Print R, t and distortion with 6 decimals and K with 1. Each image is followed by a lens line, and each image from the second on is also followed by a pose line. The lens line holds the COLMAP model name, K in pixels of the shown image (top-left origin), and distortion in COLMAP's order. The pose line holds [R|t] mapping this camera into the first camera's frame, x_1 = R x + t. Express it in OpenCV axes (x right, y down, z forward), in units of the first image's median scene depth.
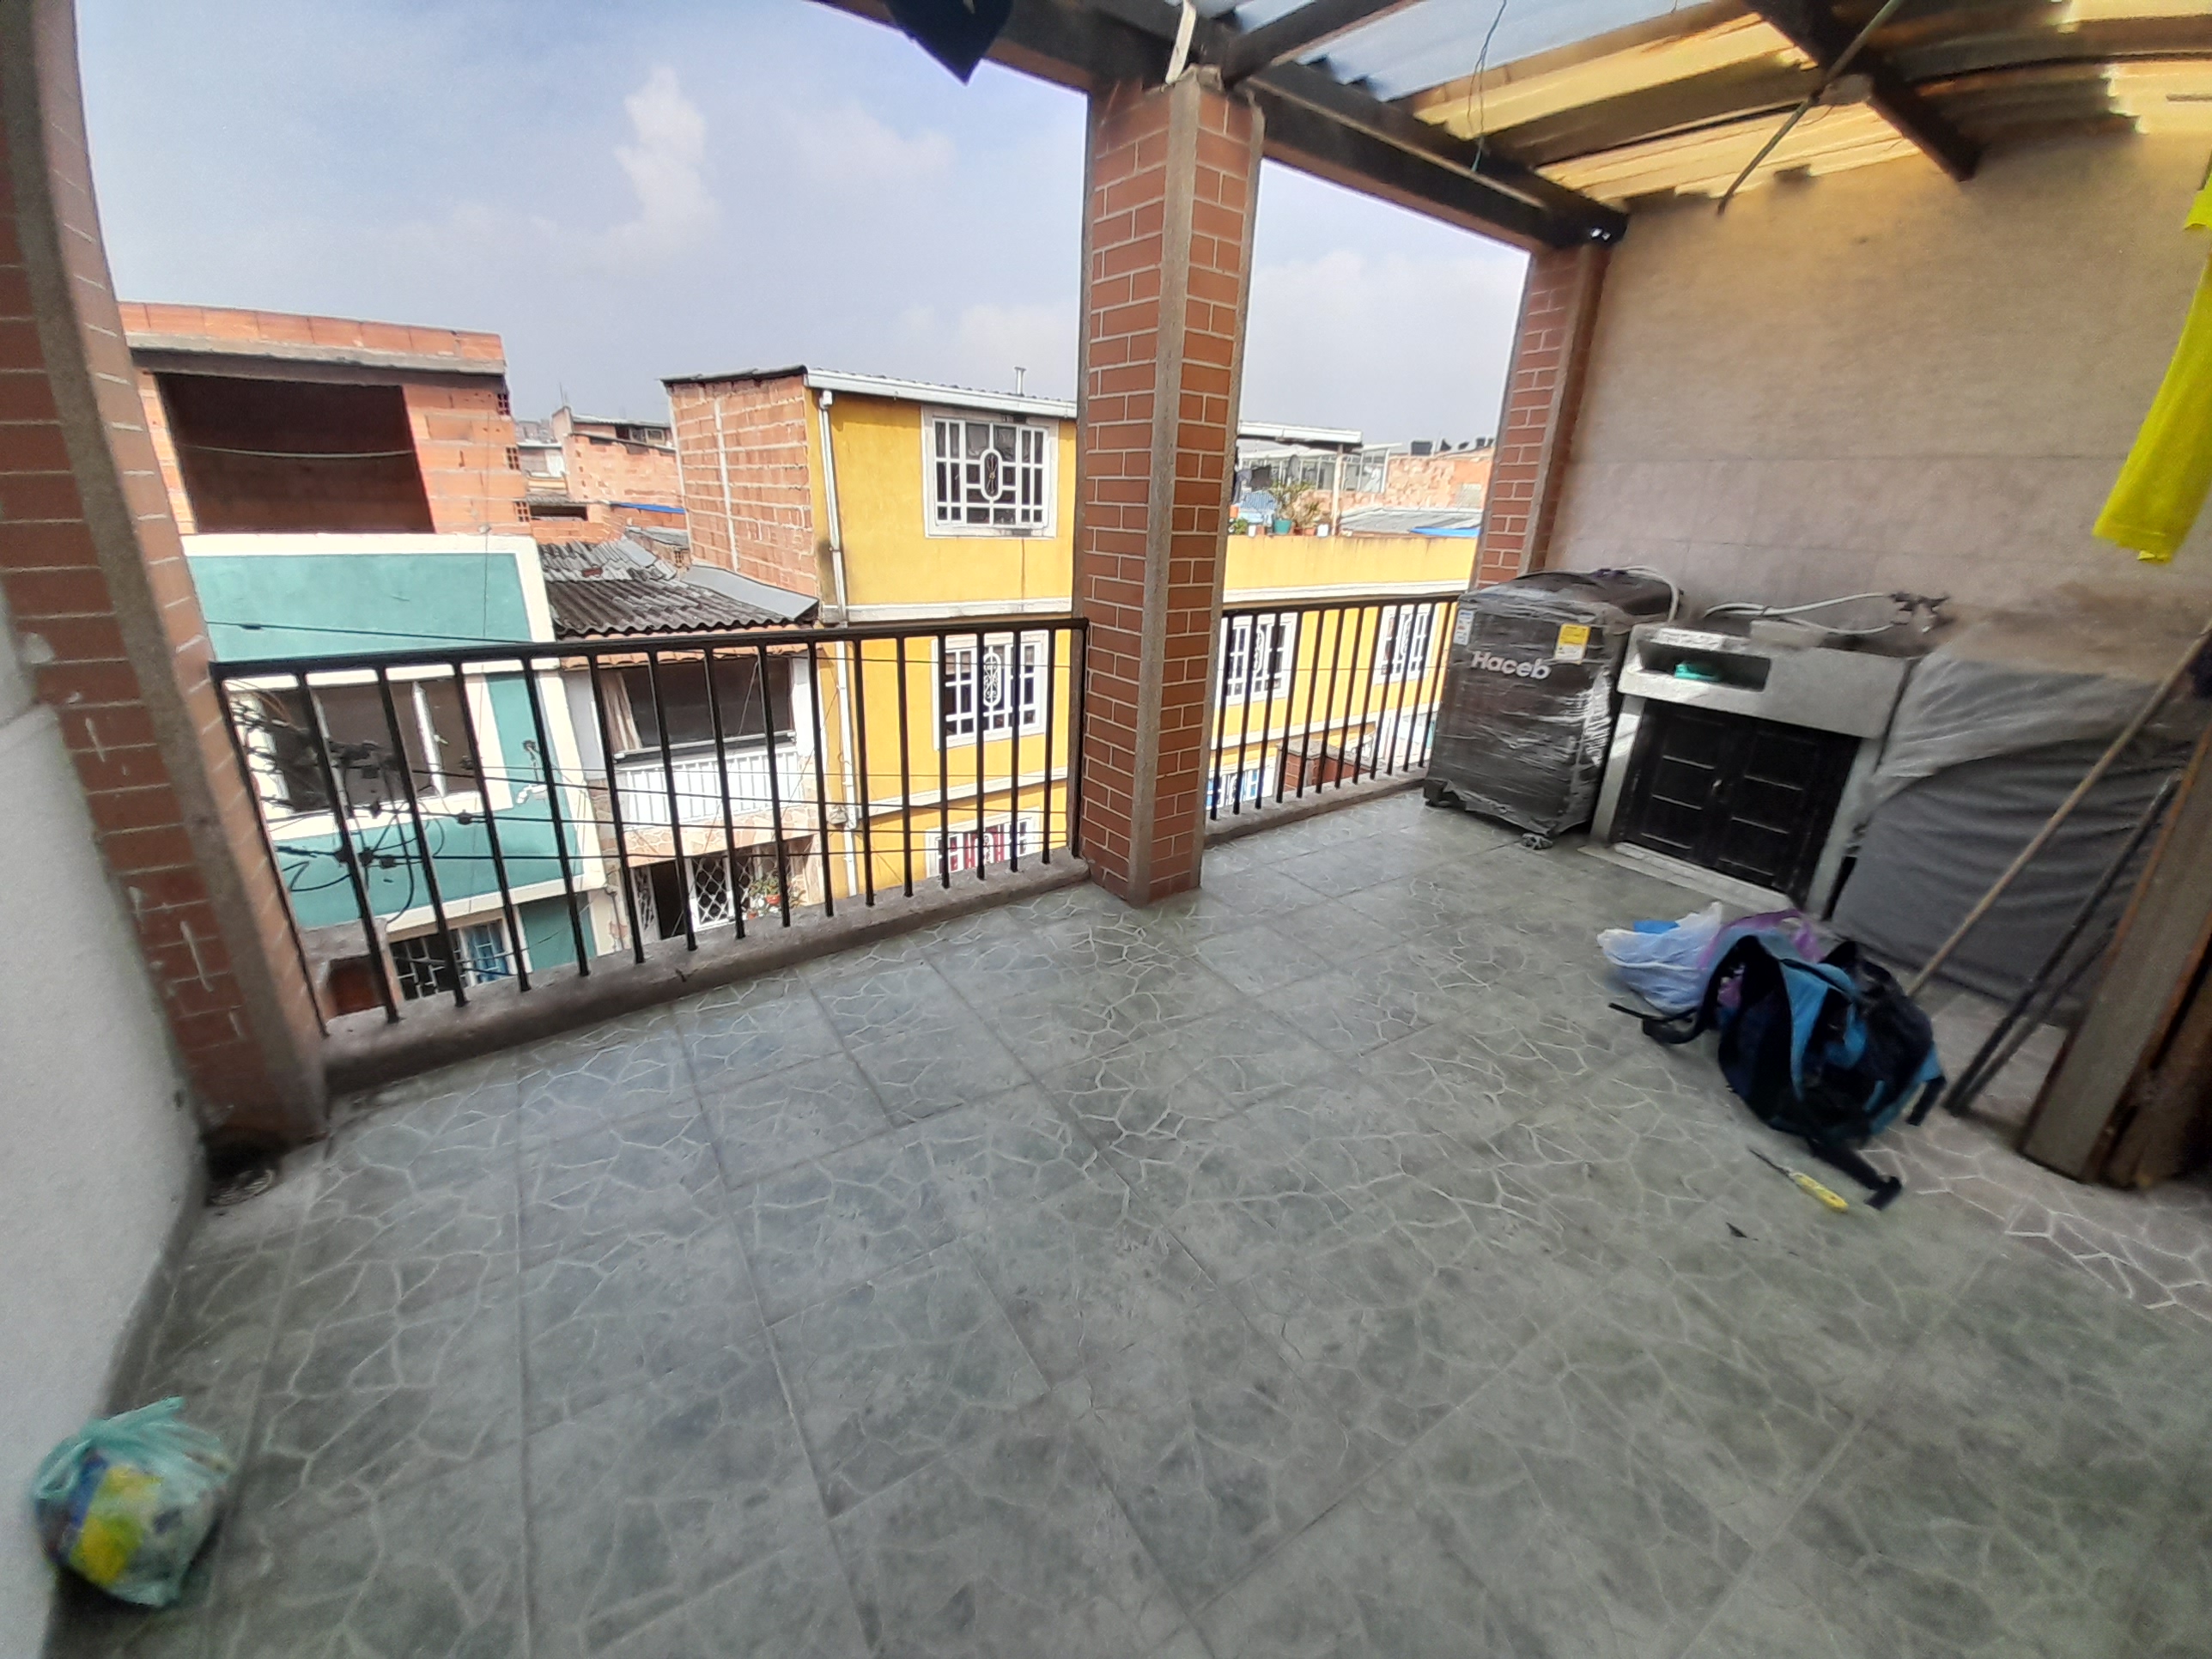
lens RADIAL K [[864.1, 0, 1098.7], [0, 864.1, 812.9], [0, 0, 1]] dist [0.031896, -0.020688]
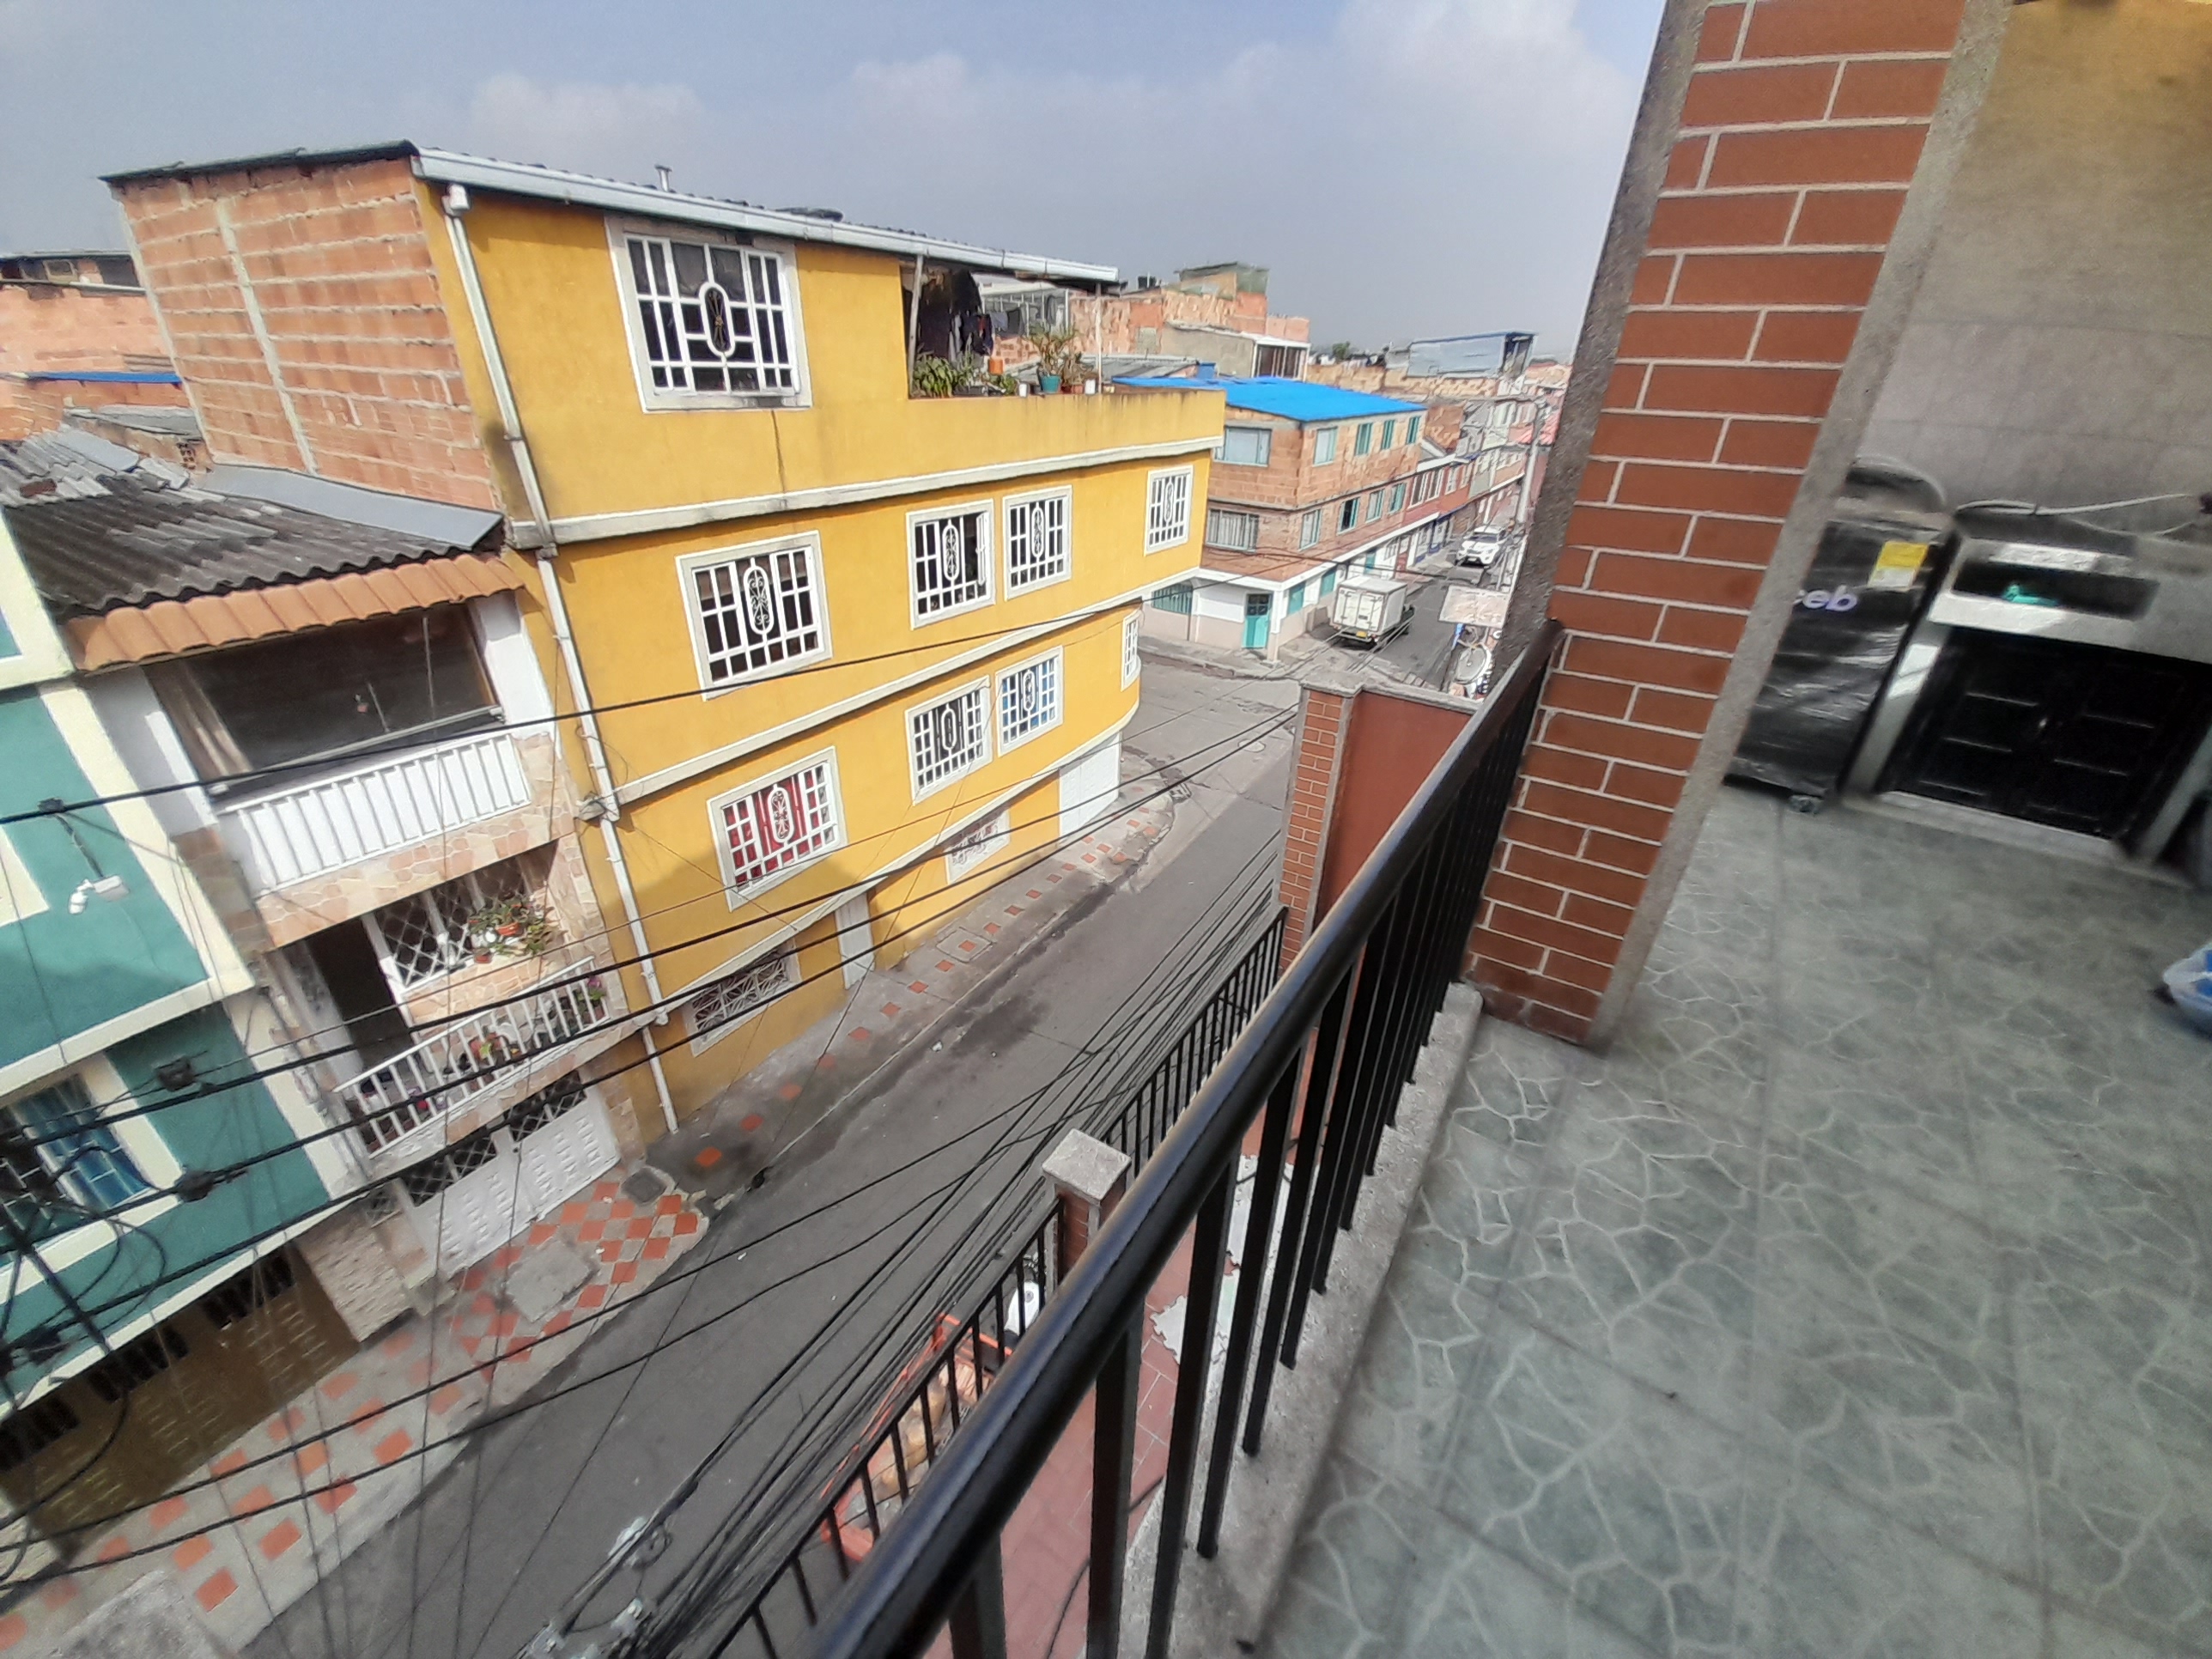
lens RADIAL K [[864.1, 0, 1098.7], [0, 864.1, 812.9], [0, 0, 1]] dist [0.031896, -0.020688]
pose [[0.930033, -0.181145, 0.319727, -0.137627], [0.131767, 0.976593, 0.170010, -0.065394], [-0.343040, -0.115985, 0.932133, 0.151653]]
